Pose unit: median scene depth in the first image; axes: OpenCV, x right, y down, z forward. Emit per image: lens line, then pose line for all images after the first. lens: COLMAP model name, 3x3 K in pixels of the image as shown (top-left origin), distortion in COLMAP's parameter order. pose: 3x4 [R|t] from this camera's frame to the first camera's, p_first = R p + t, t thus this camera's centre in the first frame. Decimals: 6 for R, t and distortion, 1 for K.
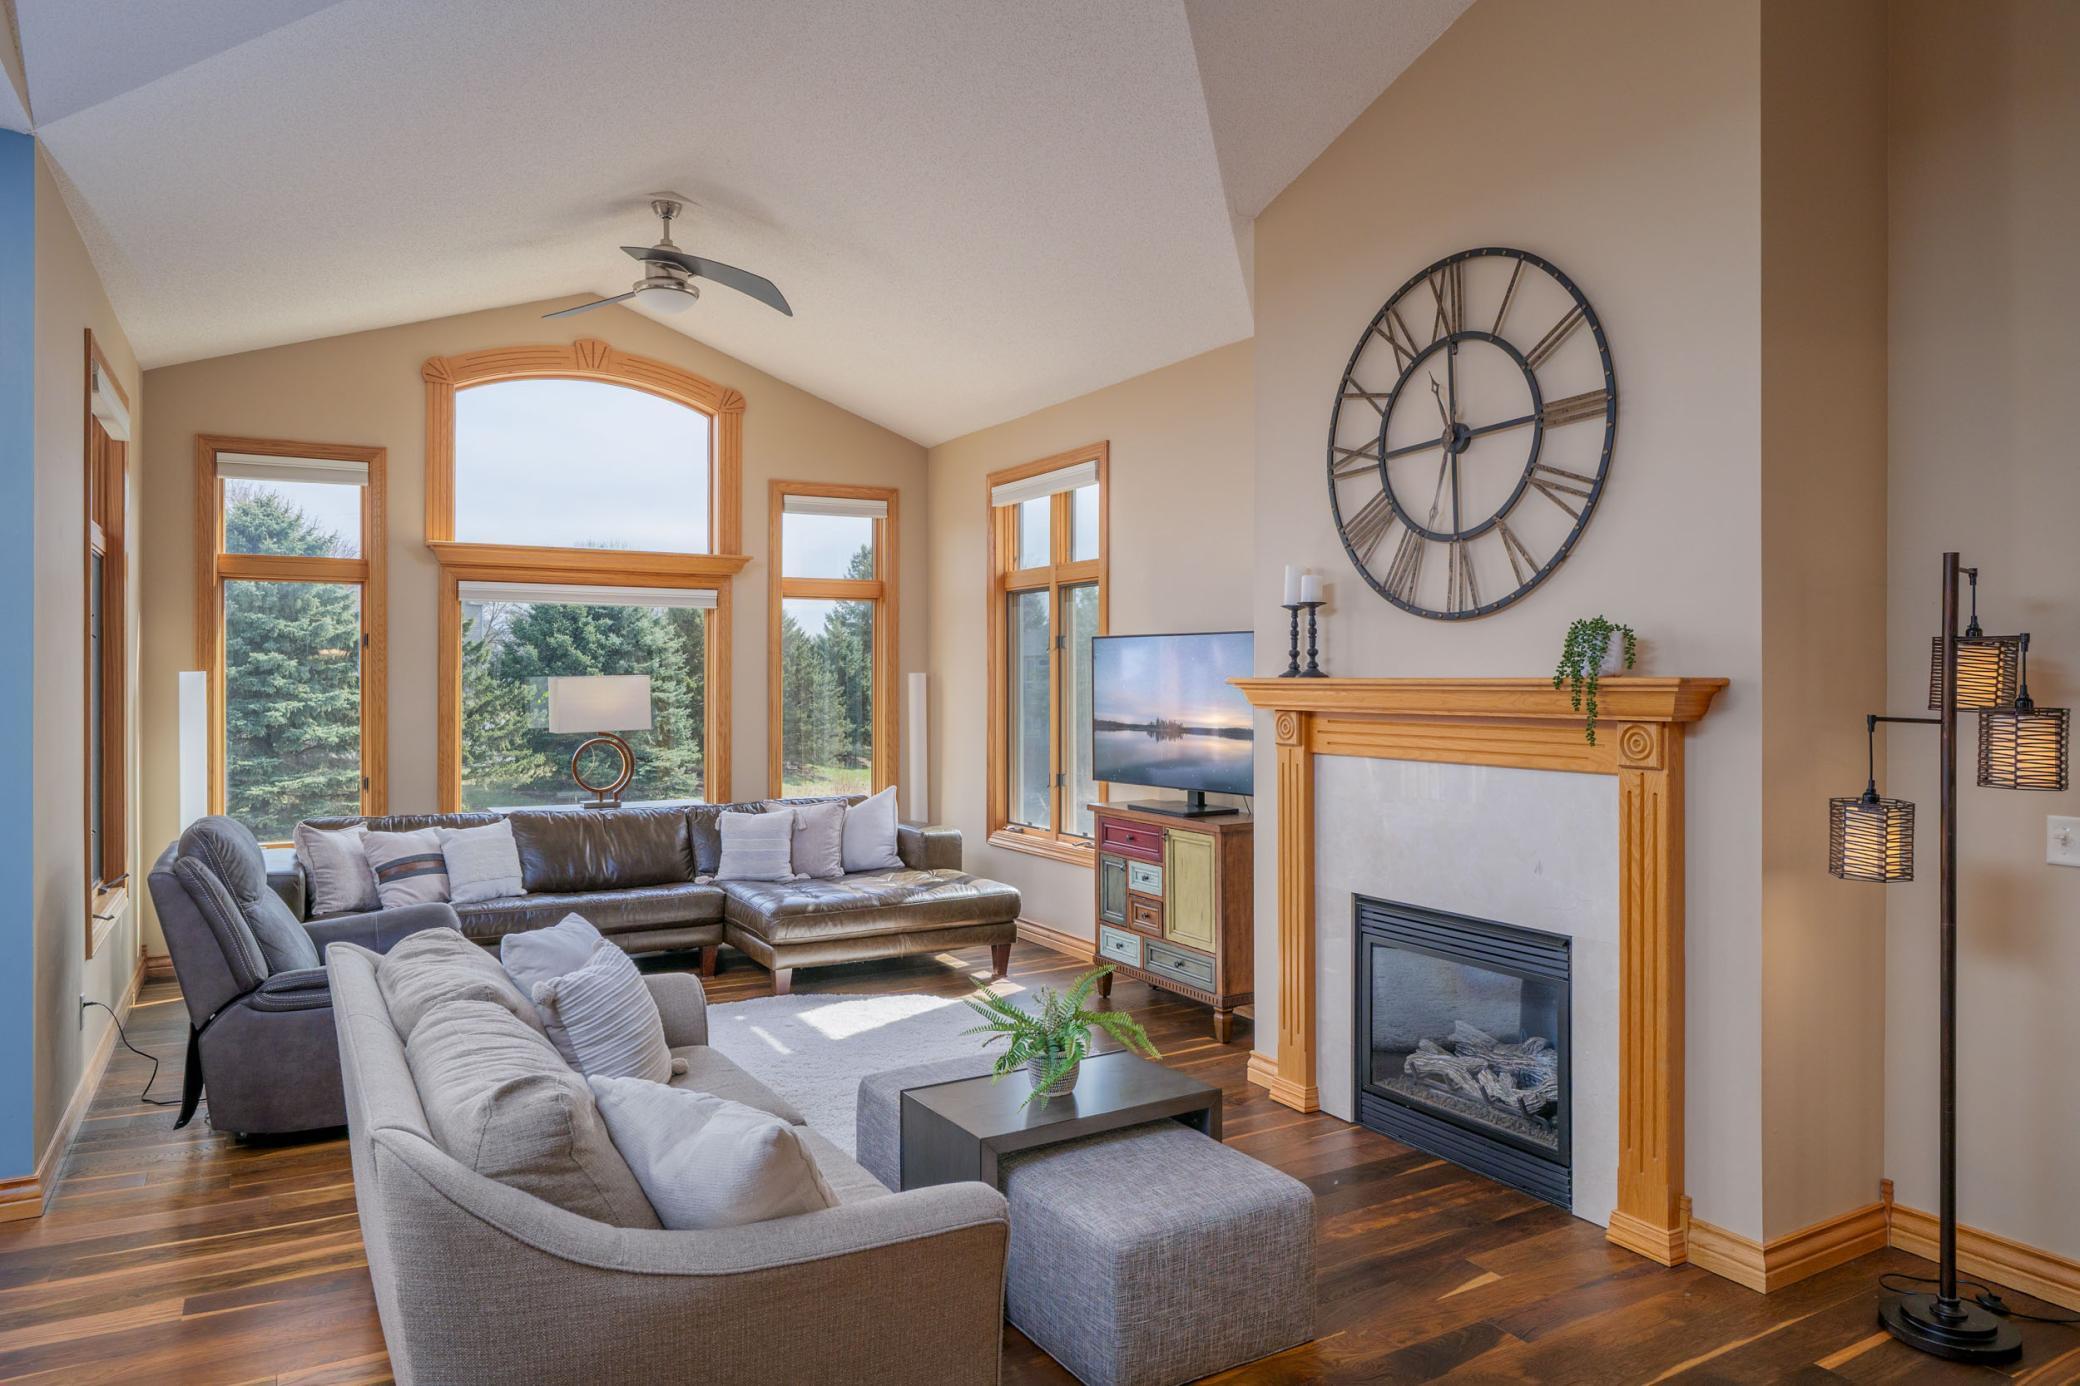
lens RADIAL K [[1288.4, 0, 1034.8], [0, 1288.4, 702.8], [0, 0, 1]] dist [0.000037, 0.001303]
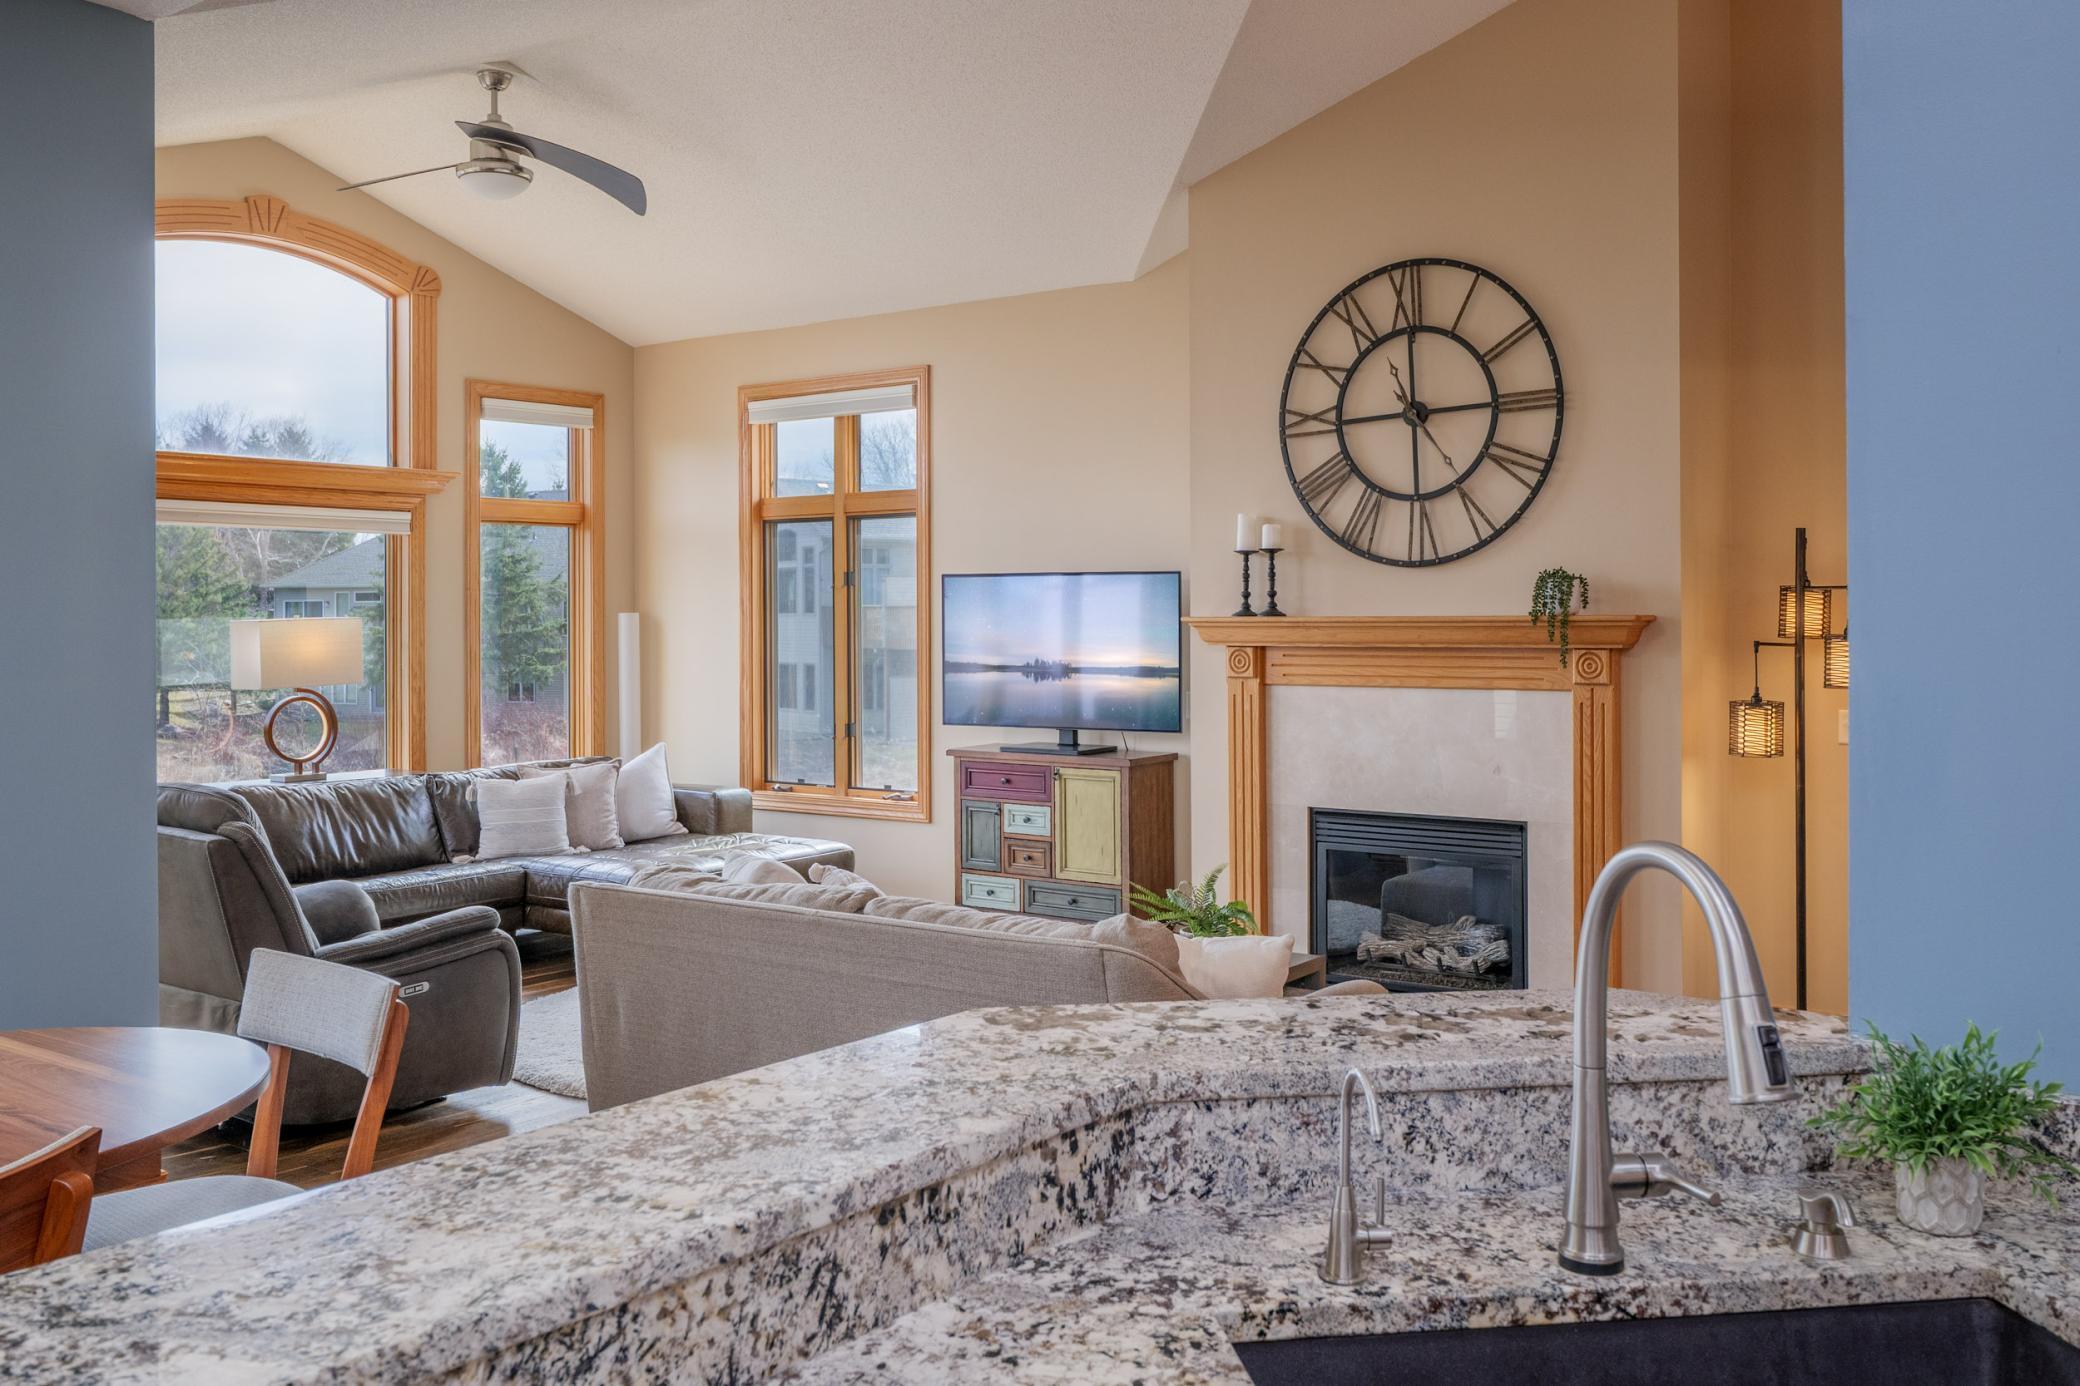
lens RADIAL K [[1743.1, 0, 1040.2], [0, 1743.1, 673.6], [0, 0, 1]] dist [-0.004839, 0.002347]
pose [[0.918505, -0.016565, 0.395062, -0.465064], [0.011653, 0.999822, 0.014829, 0.004270], [-0.395238, -0.009017, 0.918535, -0.250663]]
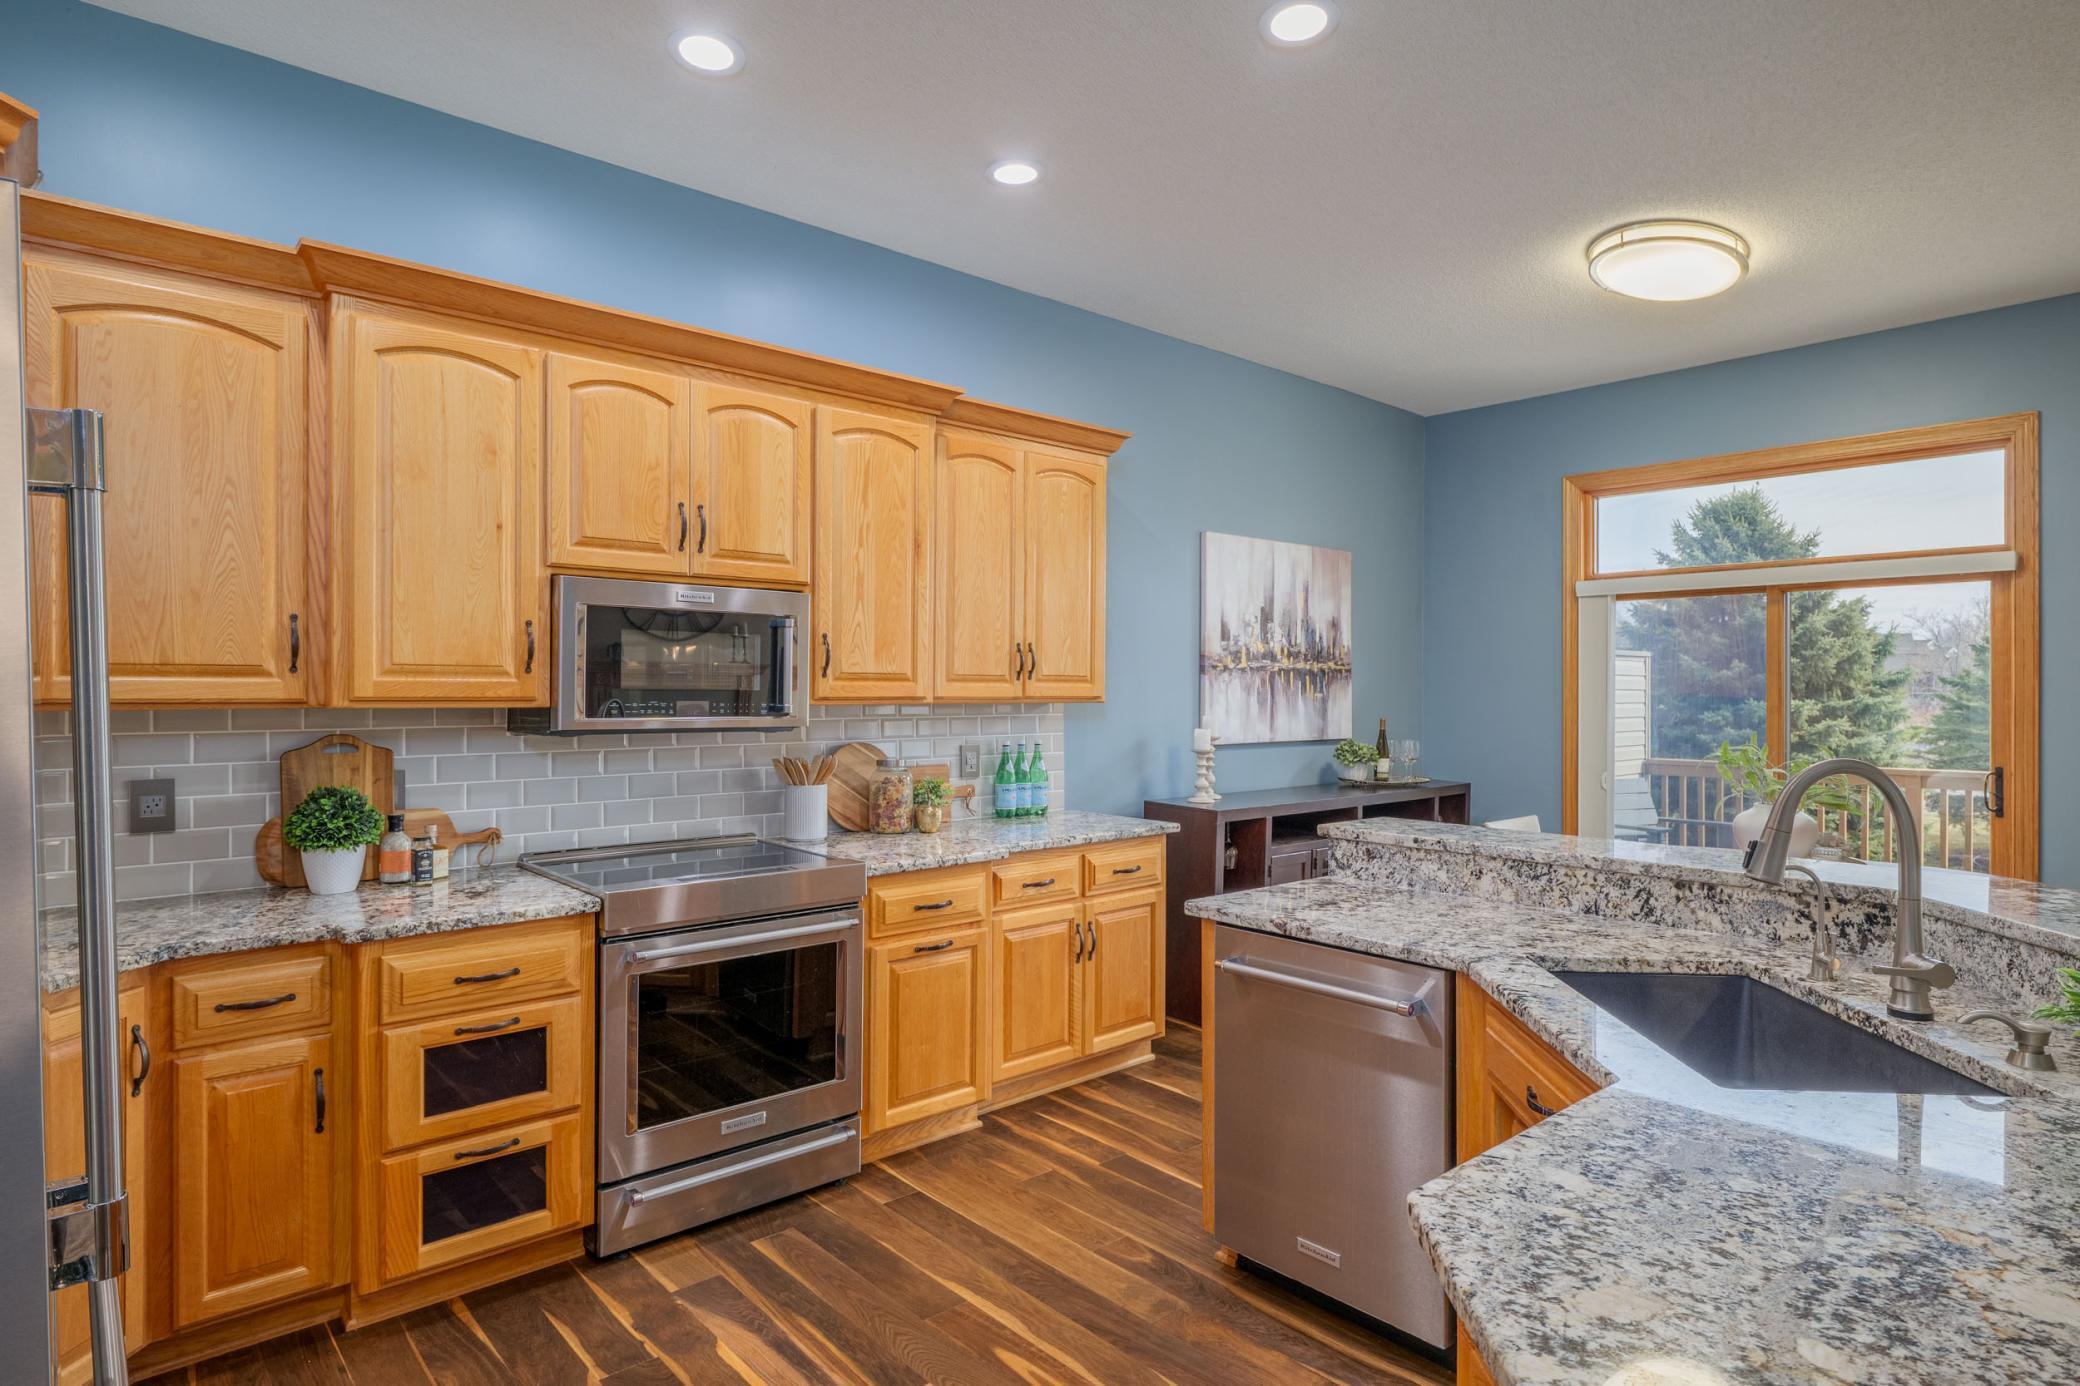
lens RADIAL K [[1119.6, 0, 1037.7], [0, 1119.6, 692.2], [0, 0, 1]] dist [0.001890, 0.000039]
pose [[0.206036, 0.004776, -0.978533, 1.360279], [-0.013669, 0.999905, 0.002003, 0.060776], [0.978449, 0.012963, 0.206081, -0.574443]]
